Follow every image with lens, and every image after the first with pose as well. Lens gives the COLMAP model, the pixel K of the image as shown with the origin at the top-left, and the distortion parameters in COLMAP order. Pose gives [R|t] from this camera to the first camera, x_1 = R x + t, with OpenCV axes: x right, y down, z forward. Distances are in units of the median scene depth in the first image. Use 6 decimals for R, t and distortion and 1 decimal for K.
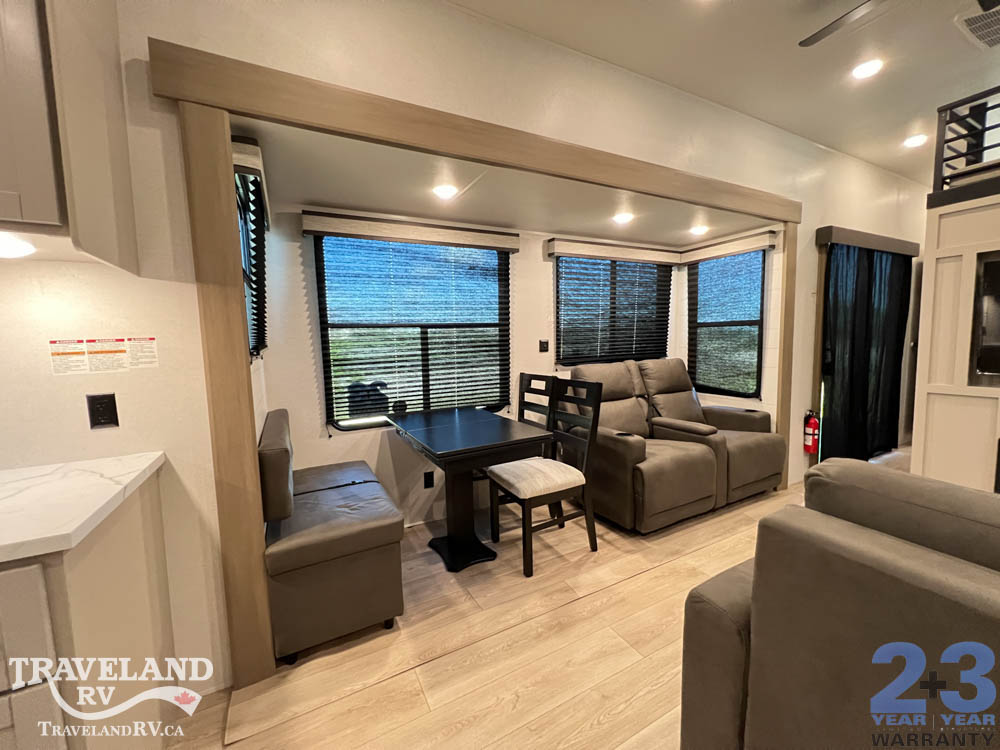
lens RADIAL K [[399.3, 0, 499.6], [0, 399.3, 372.6], [0, 0, 1]] dist [-0.000707, 0.000897]
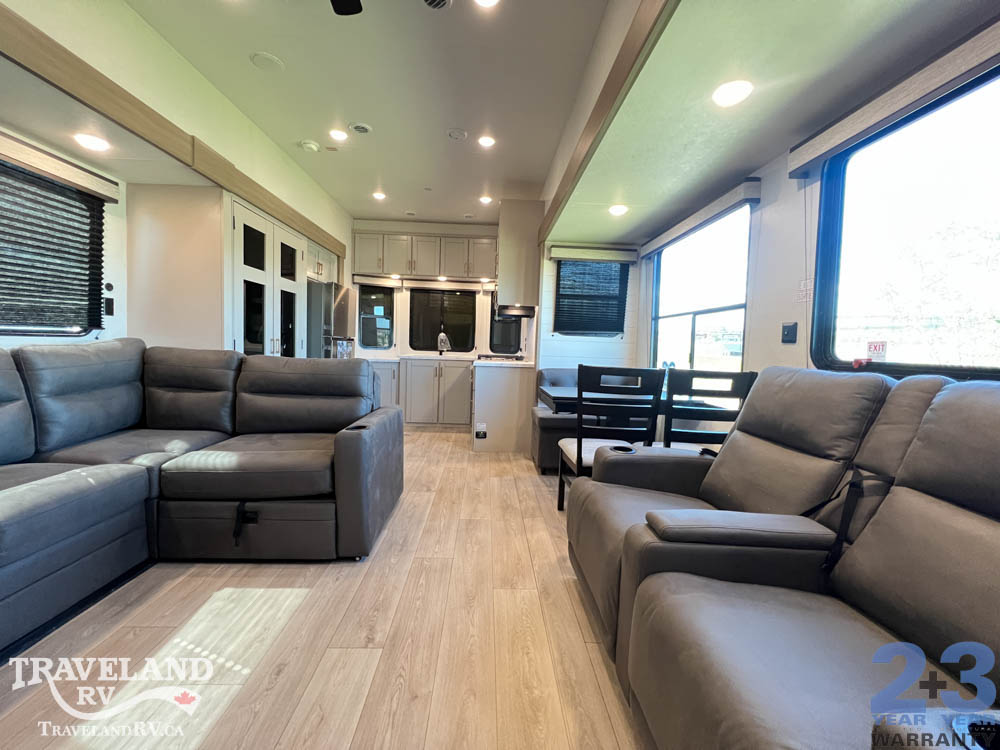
lens RADIAL K [[399.3, 0, 497.1], [0, 399.3, 373.6], [0, 0, 1]] dist [-0.000707, 0.000897]
pose [[-0.444411, 0.076796, -0.892525, 1.064823], [-0.099913, 0.985853, 0.134575, -0.055504], [0.890234, 0.148981, -0.430452, 1.105257]]
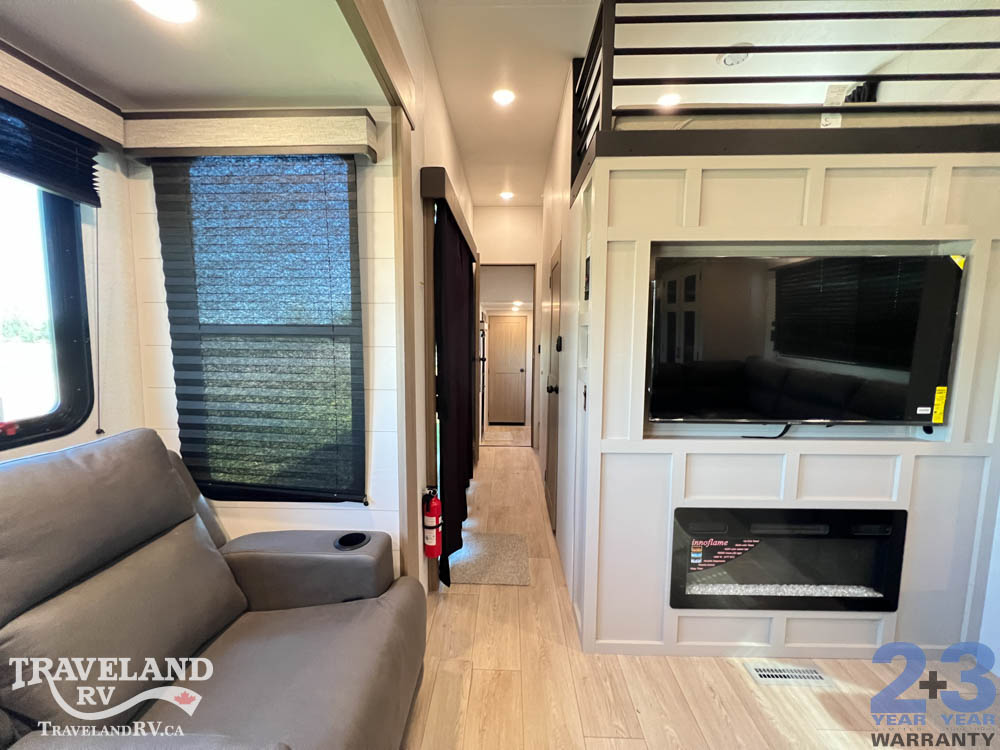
lens RADIAL K [[399.3, 0, 497.2], [0, 399.3, 373.8], [0, 0, 1]] dist [-0.000707, 0.000897]
pose [[0.492159, -0.058723, 0.868523, 0.443164], [0.059818, 0.997645, 0.033556, -0.107383], [-0.868448, 0.035438, 0.494512, 0.827831]]
